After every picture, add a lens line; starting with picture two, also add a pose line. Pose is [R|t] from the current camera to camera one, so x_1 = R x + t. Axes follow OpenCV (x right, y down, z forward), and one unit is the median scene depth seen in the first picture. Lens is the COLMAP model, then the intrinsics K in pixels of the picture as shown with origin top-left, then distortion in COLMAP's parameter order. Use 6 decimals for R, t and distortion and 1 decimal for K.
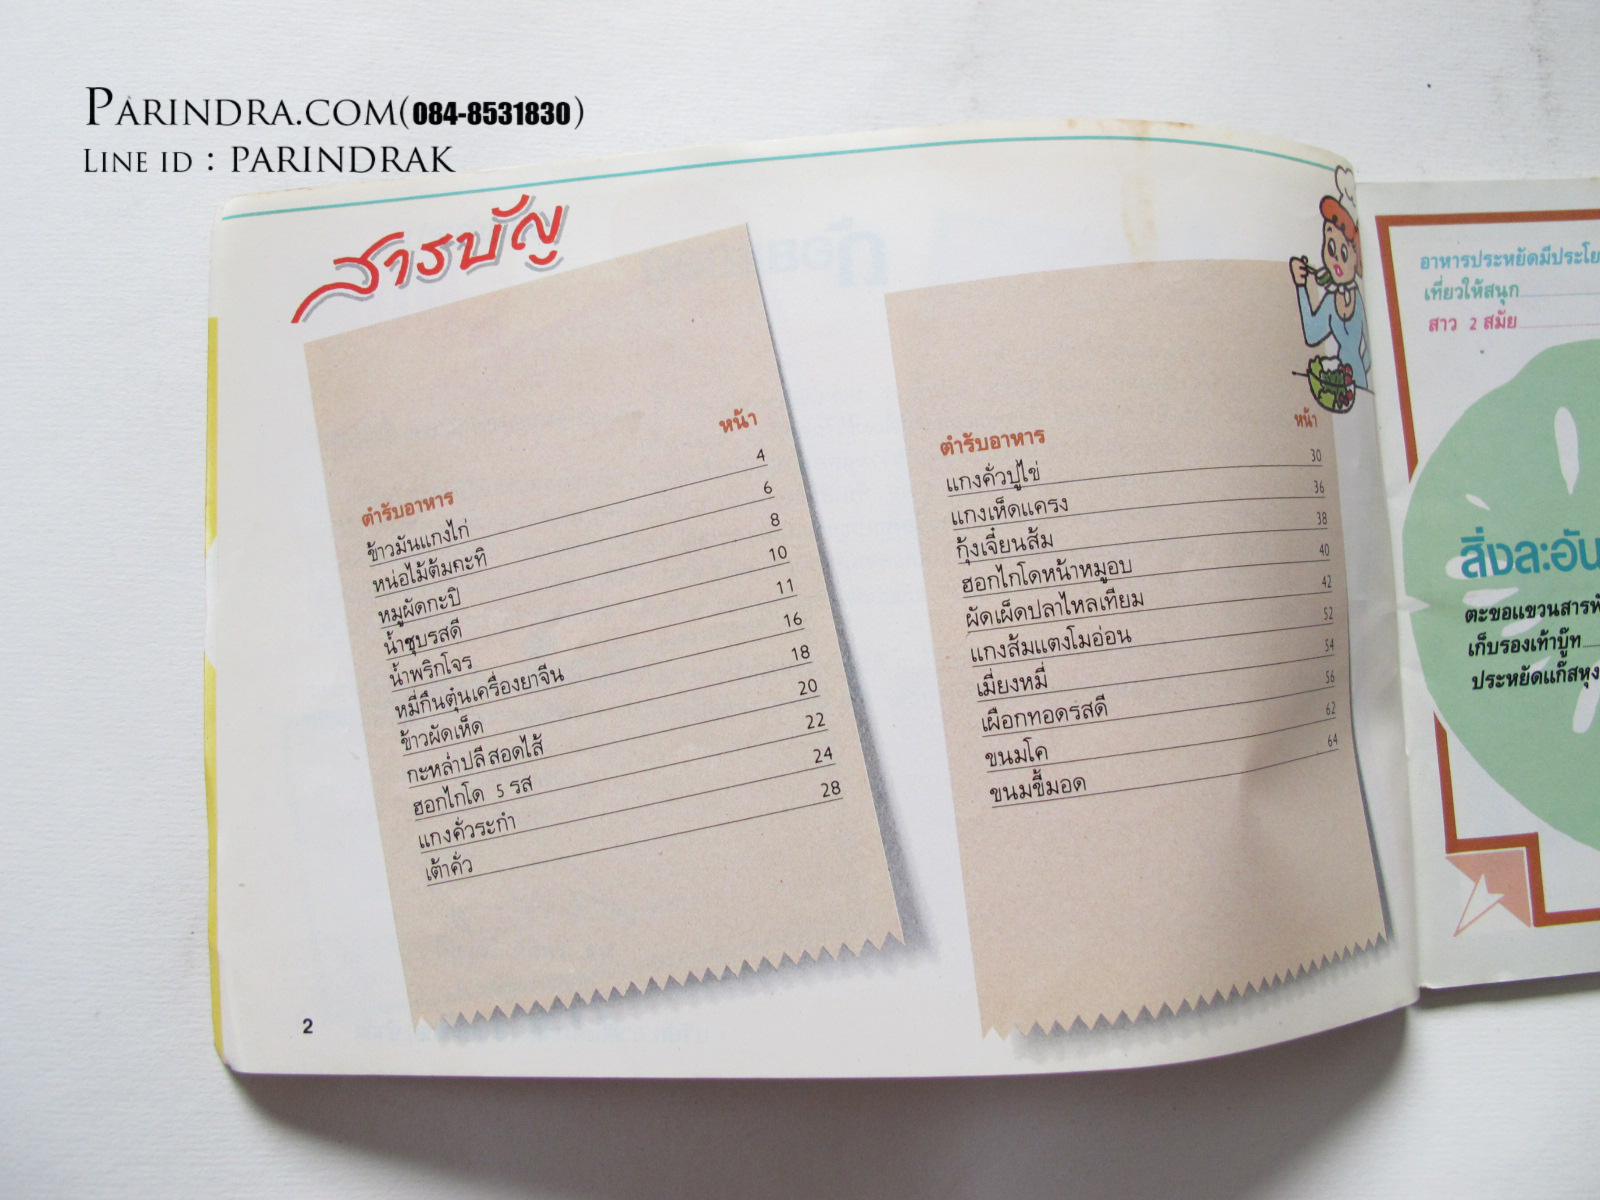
lens RADIAL K [[1301.7, 0, 797.4], [0, 1301.7, 601.3], [0, 0, 1]] dist [-0.005433, -0.009515]
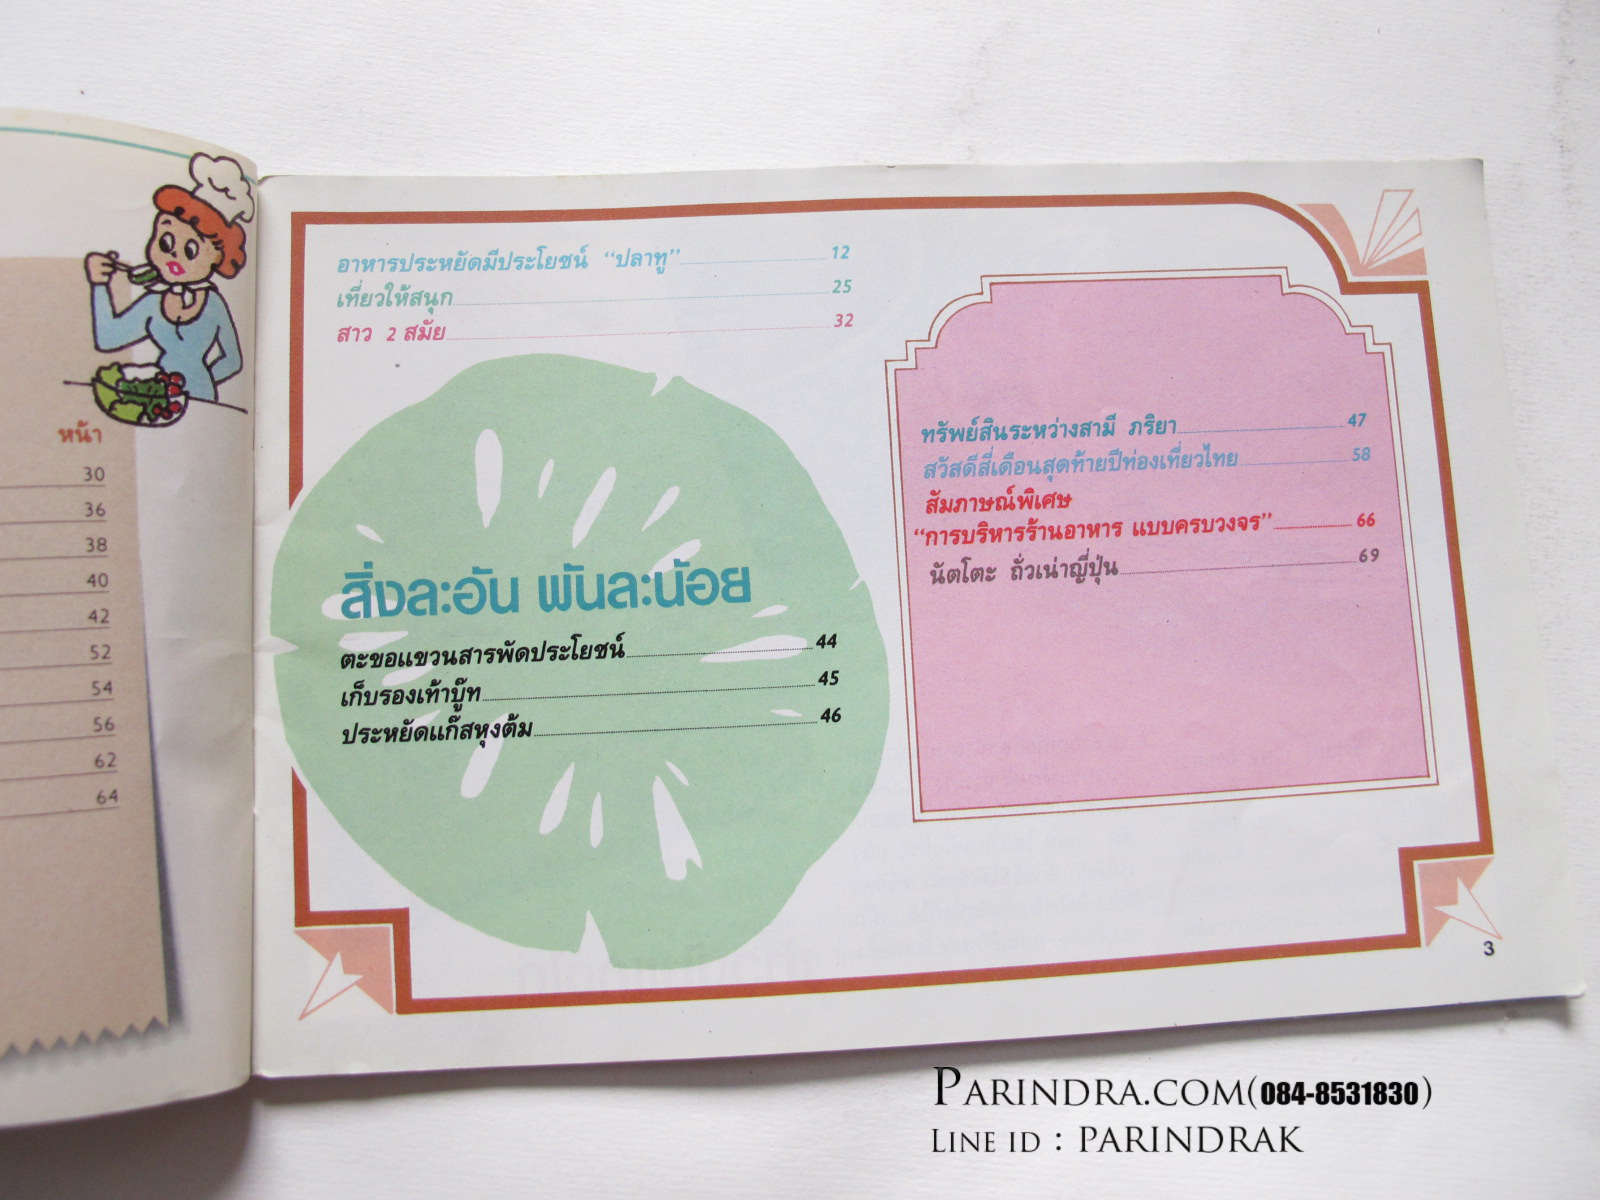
lens RADIAL K [[1301.7, 0, 795.6], [0, 1301.7, 626.3], [0, 0, 1]] dist [-0.005433, -0.009515]
pose [[0.998986, 0.034004, -0.029507, 0.849799], [-0.034130, 0.999410, -0.003767, -0.019570], [0.029362, 0.004770, 0.999557, 0.118051]]
